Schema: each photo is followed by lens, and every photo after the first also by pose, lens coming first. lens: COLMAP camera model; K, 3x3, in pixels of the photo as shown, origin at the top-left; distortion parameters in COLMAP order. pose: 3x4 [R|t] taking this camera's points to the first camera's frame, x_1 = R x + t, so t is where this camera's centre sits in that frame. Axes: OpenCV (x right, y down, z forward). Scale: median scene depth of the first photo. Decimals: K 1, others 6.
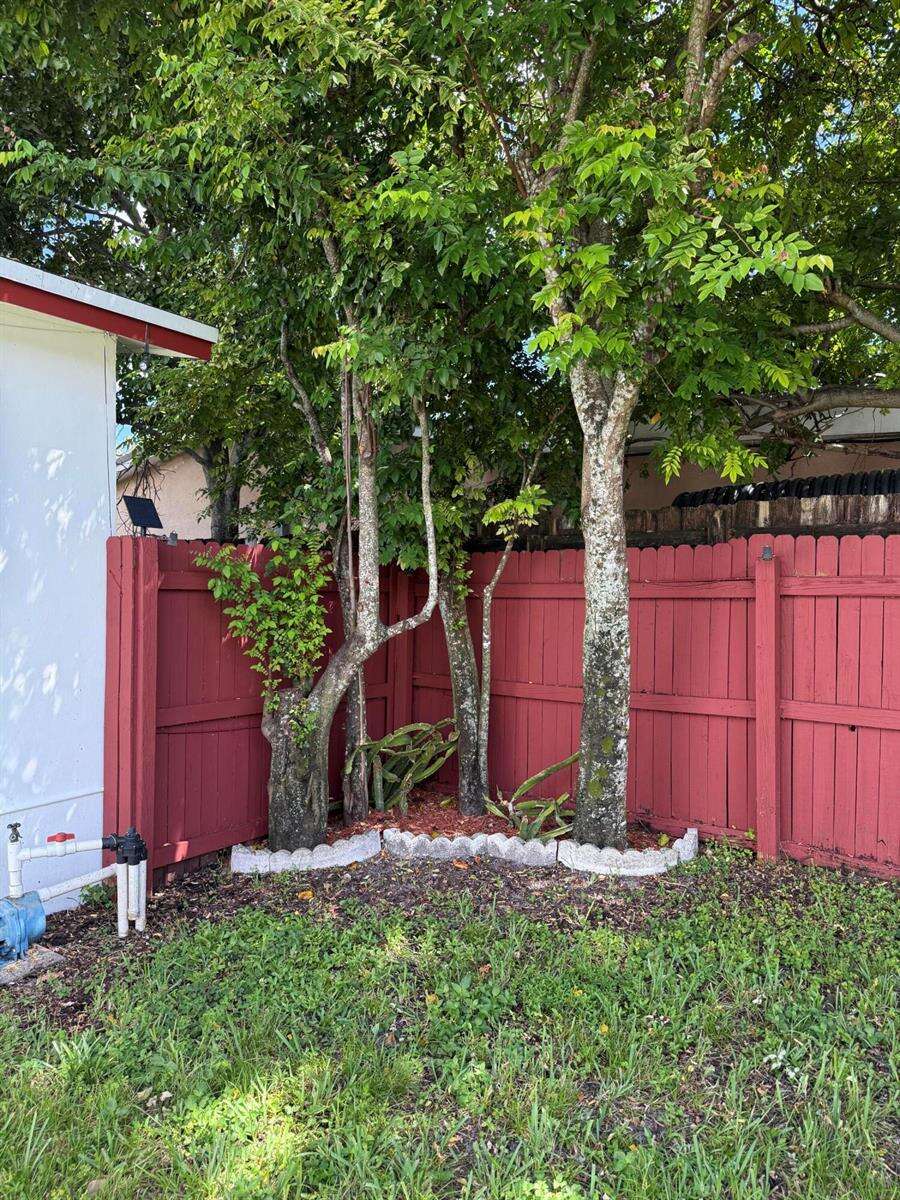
lens RADIAL K [[844.2, 0, 451.3], [0, 844.2, 604.7], [0, 0, 1]] dist [0.104562, -0.139277]
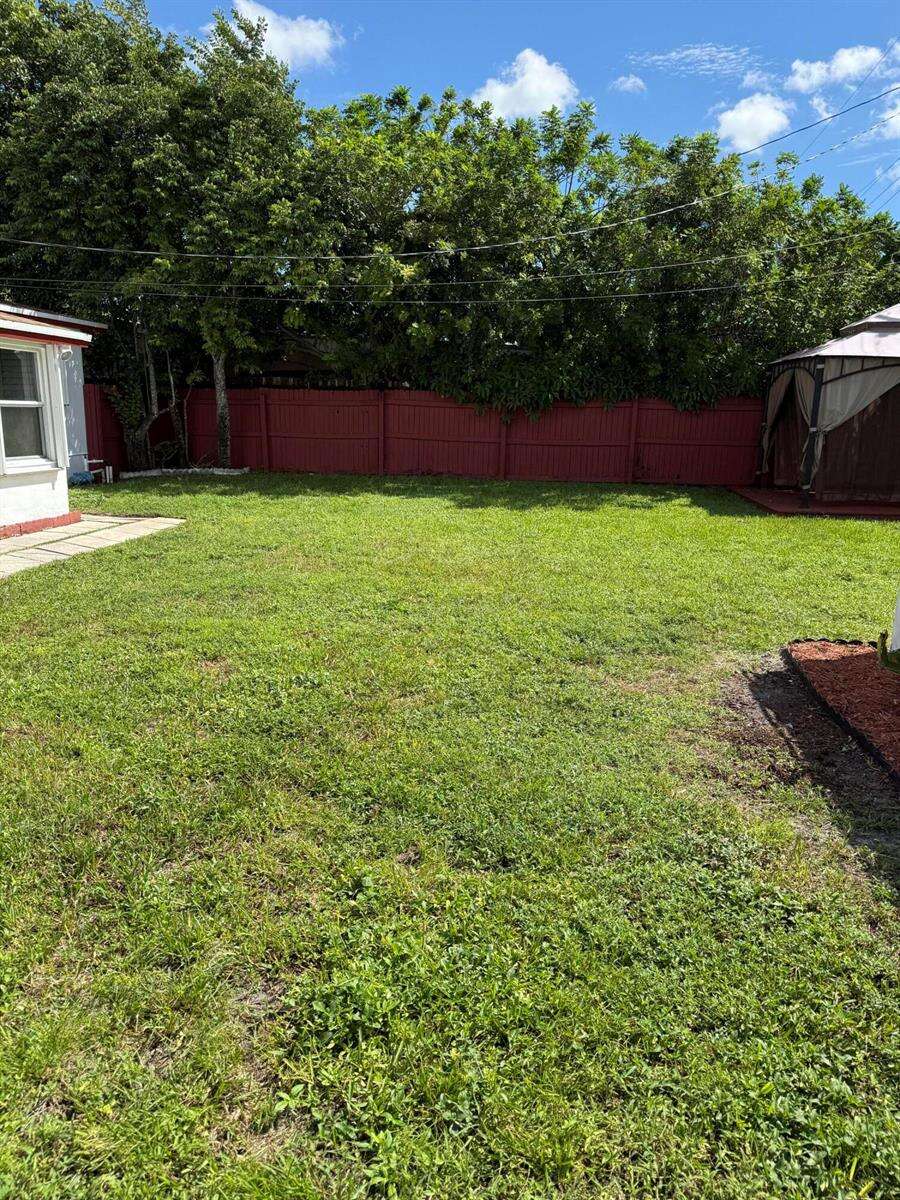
lens RADIAL K [[844.2, 0, 451.3], [0, 844.2, 604.7], [0, 0, 1]] dist [0.104562, -0.139277]
pose [[0.899588, -0.091501, 0.427046, -0.602540], [-0.001238, 0.977268, 0.212002, 0.060200], [-0.436737, -0.191243, 0.879026, -2.953258]]
